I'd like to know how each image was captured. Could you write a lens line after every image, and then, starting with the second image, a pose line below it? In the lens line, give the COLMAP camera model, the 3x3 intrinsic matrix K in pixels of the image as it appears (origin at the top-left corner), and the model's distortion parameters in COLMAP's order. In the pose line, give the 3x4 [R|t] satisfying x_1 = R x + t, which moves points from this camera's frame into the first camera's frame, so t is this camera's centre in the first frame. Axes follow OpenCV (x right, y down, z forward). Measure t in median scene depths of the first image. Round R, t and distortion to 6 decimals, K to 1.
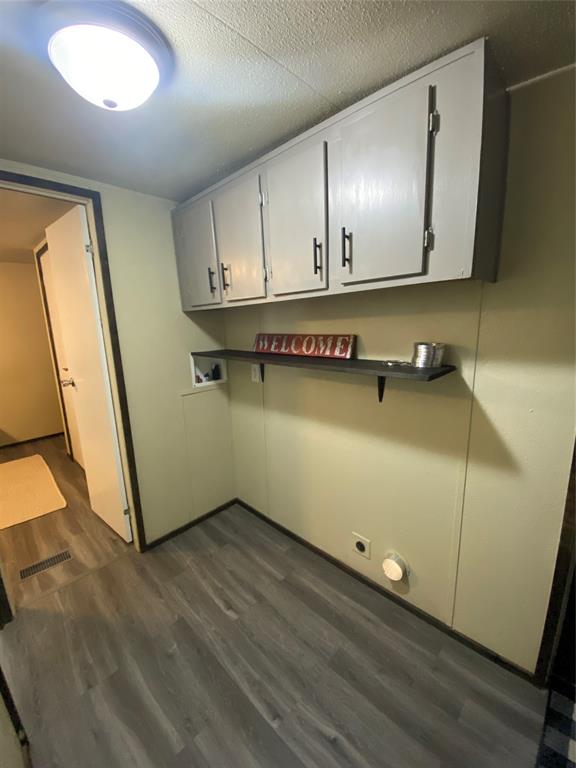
lens RADIAL K [[312.9, 0, 288.2], [0, 312.9, 385.8], [0, 0, 1]] dist [-0.000452, -0.003012]
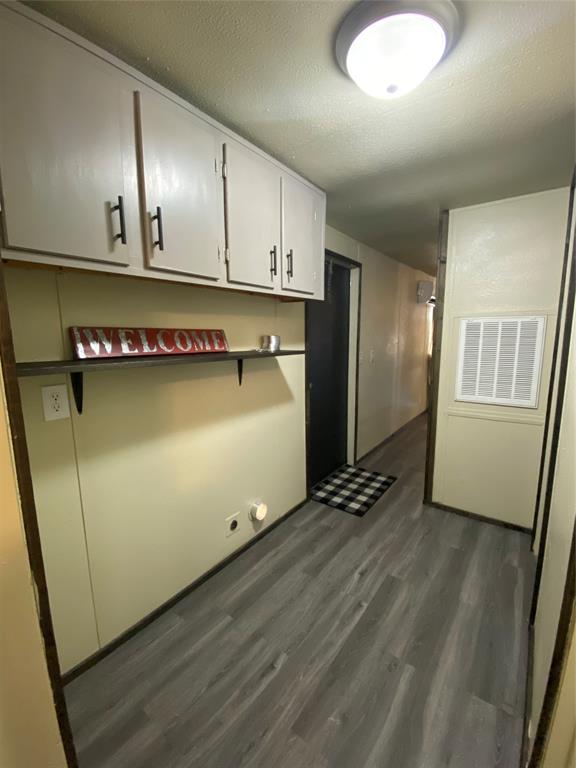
lens RADIAL K [[327.4, 0, 287.9], [0, 327.4, 386.2], [0, 0, 1]] dist [0.015159, -0.001934]
pose [[-0.117307, -0.124566, 0.985252, -0.964685], [0.214361, 0.965538, 0.147597, -0.090545], [-0.969685, 0.228514, -0.086563, 0.909539]]
